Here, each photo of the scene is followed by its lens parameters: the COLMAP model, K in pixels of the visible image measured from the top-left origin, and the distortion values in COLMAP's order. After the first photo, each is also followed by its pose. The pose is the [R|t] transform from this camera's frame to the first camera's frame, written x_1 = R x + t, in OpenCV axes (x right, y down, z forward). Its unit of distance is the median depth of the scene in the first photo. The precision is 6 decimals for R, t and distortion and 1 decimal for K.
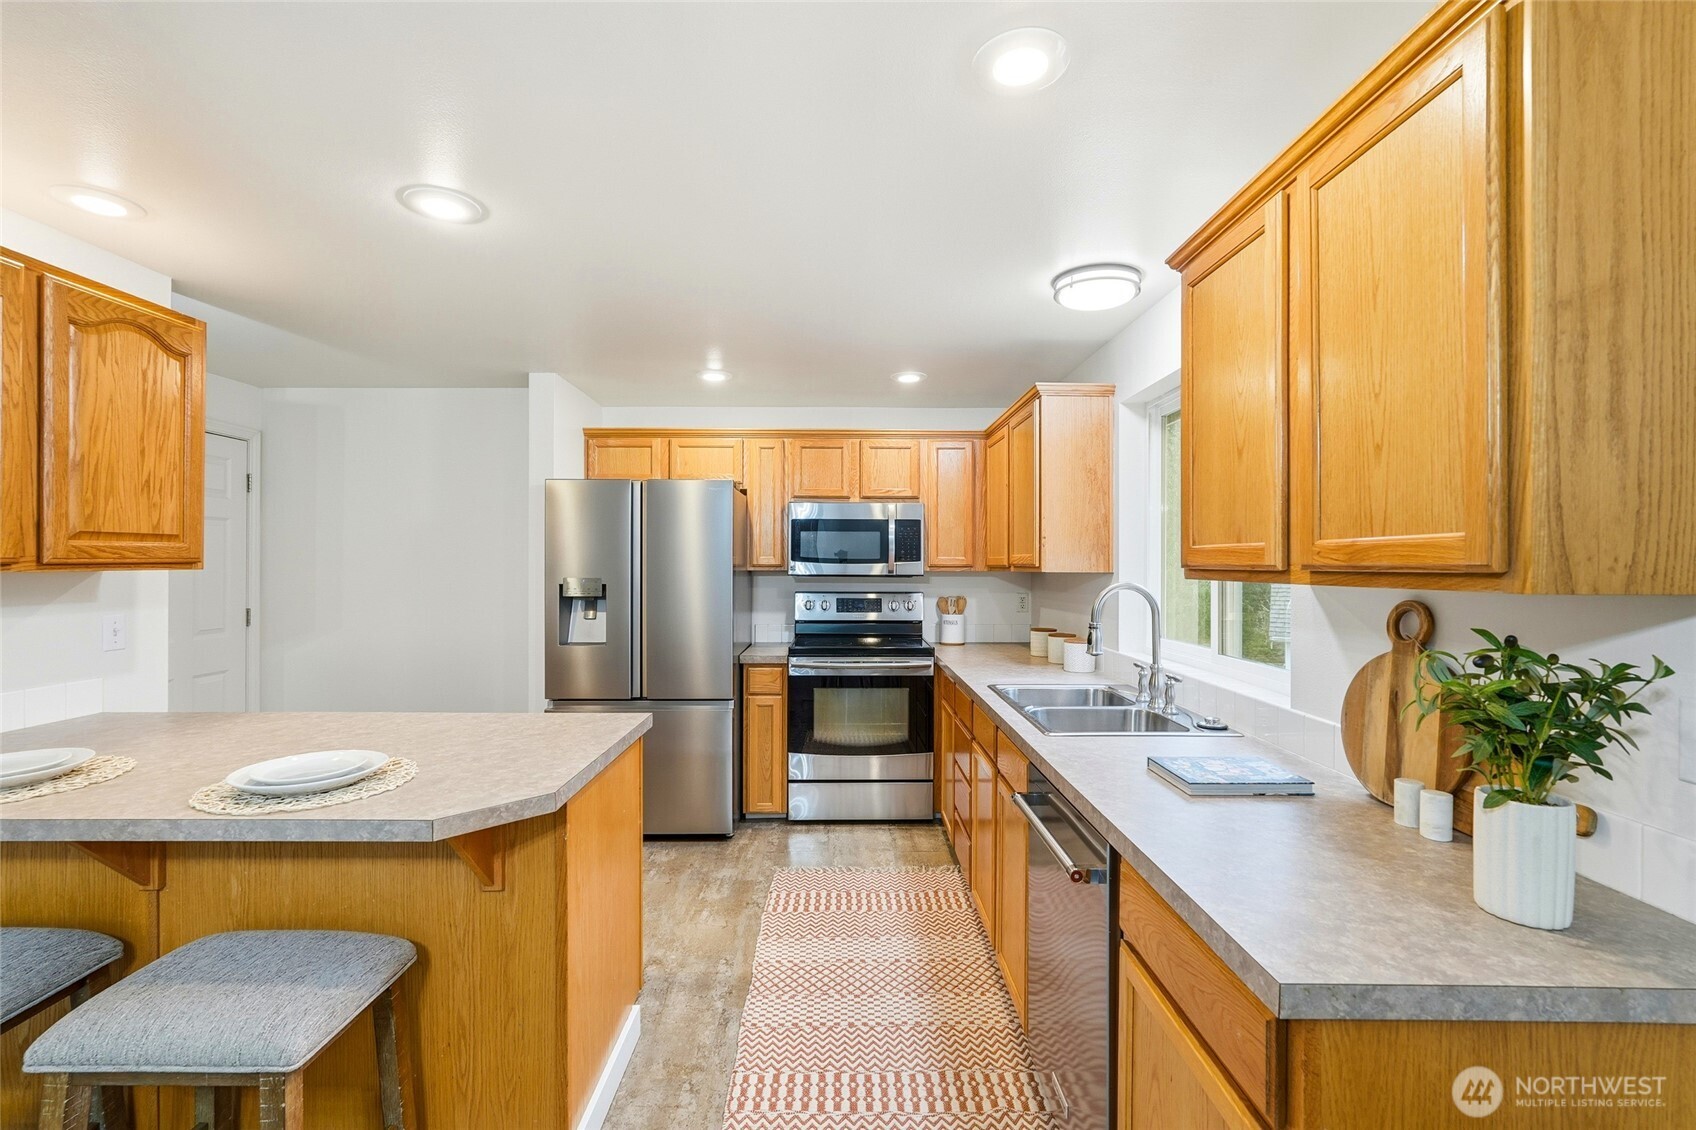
lens RADIAL K [[752.2, 0, 848.0], [0, 752.2, 565.0], [0, 0, 1]] dist [0.008093, -0.000217]
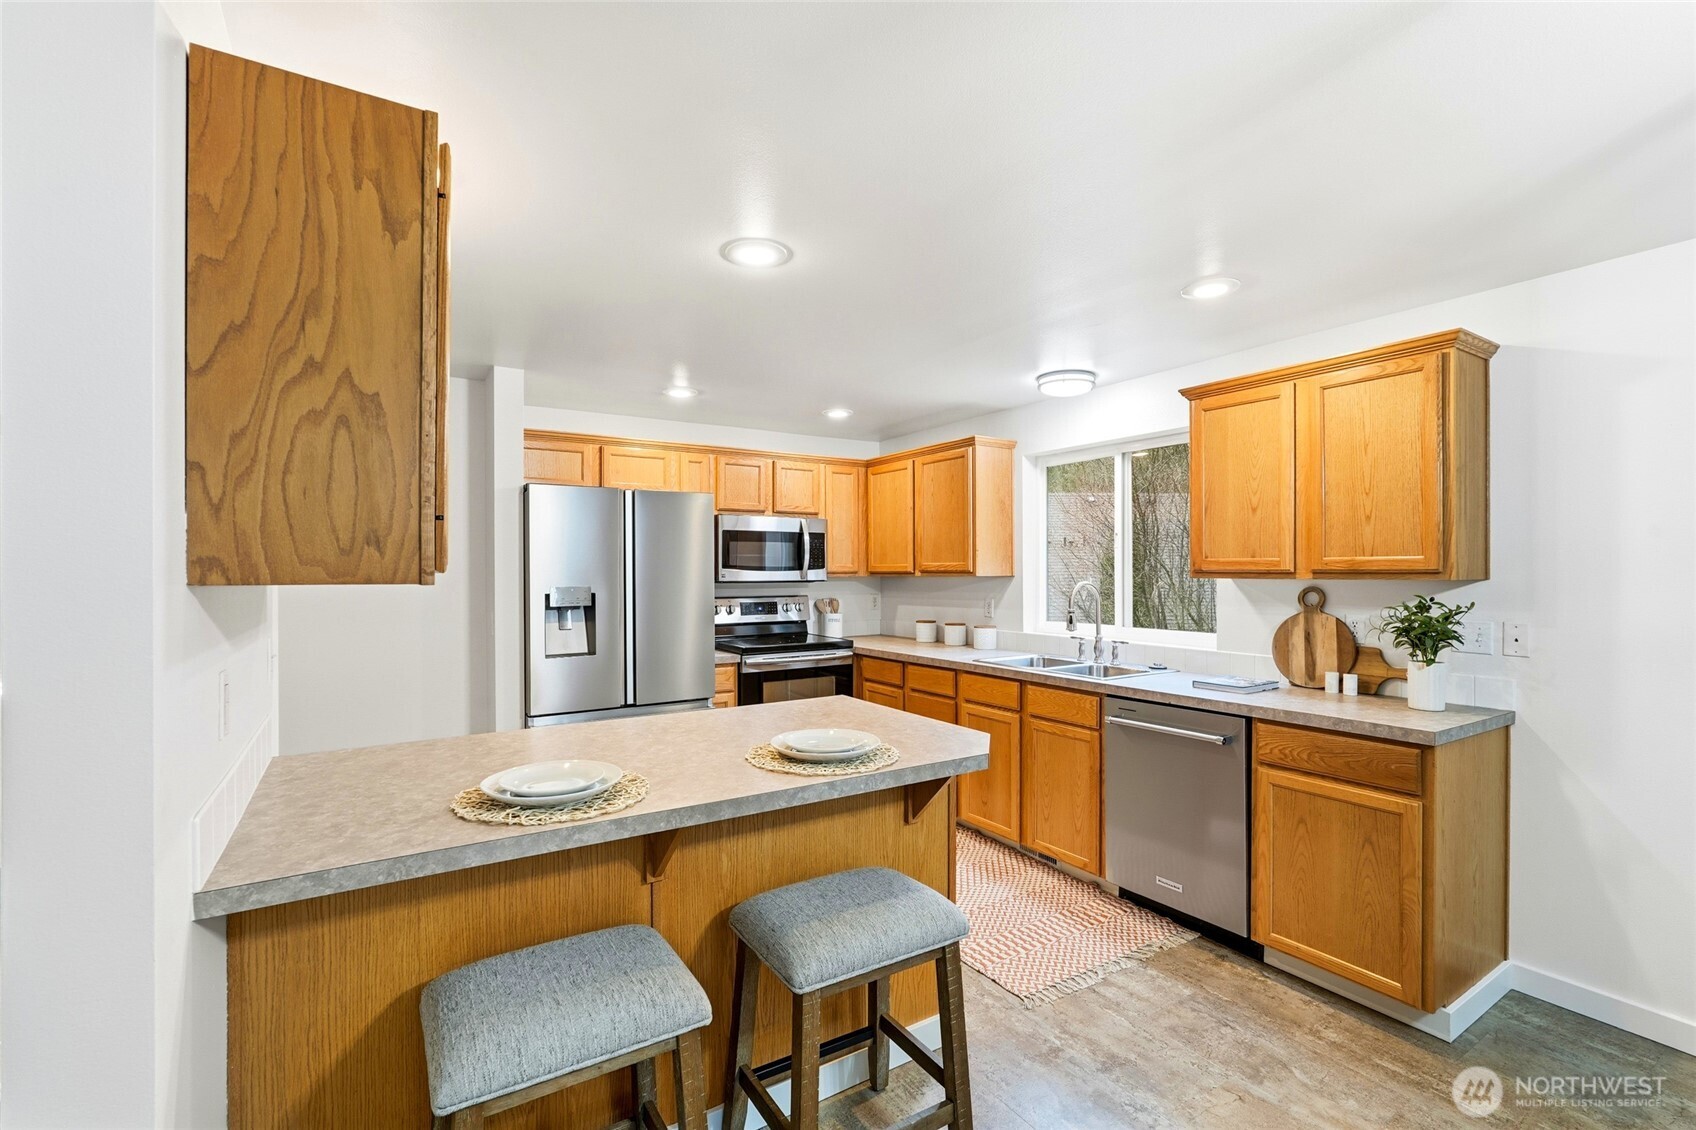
lens RADIAL K [[756.7, 0, 854.8], [0, 756.7, 575.5], [0, 0, 1]] dist [-0.014414, -0.000052]
pose [[0.841824, -0.009500, 0.539669, -0.543925], [0.006855, 0.999953, 0.006909, -0.002129], [-0.539709, -0.002117, 0.841849, -0.016771]]
